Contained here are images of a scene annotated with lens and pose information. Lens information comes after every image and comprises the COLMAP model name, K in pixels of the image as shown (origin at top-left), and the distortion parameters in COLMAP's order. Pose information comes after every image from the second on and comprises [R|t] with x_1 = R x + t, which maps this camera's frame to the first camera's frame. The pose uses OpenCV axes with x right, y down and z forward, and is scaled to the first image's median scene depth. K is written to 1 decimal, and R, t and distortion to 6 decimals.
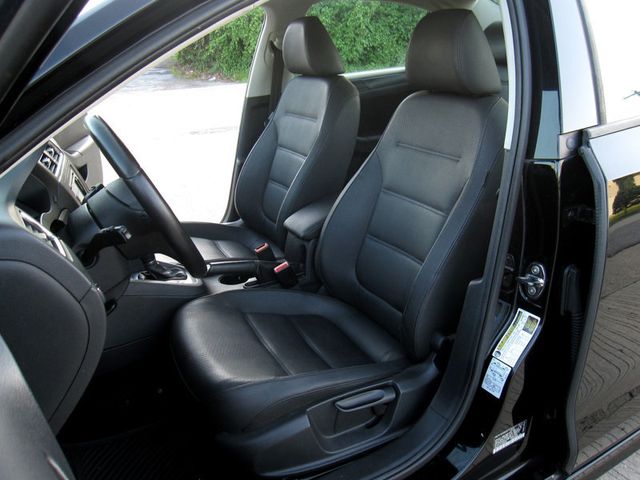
lens RADIAL K [[531.5, 0, 320.0], [0, 531.5, 240.0], [0, 0, 1]] dist [-0.082455, 0.039440]
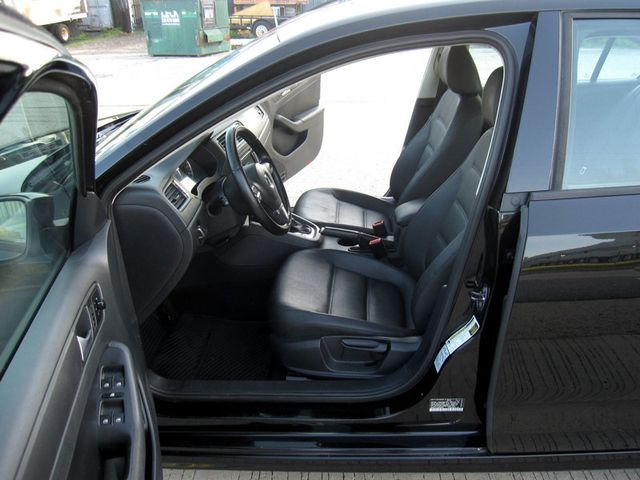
lens RADIAL K [[531.5, 0, 320.0], [0, 531.5, 240.0], [0, 0, 1]] dist [-0.082455, 0.039440]
pose [[0.850479, 0.236336, -0.469927, 0.605473], [-0.194516, 0.971358, 0.136479, -0.151103], [0.488722, -0.024664, 0.872091, -0.316552]]
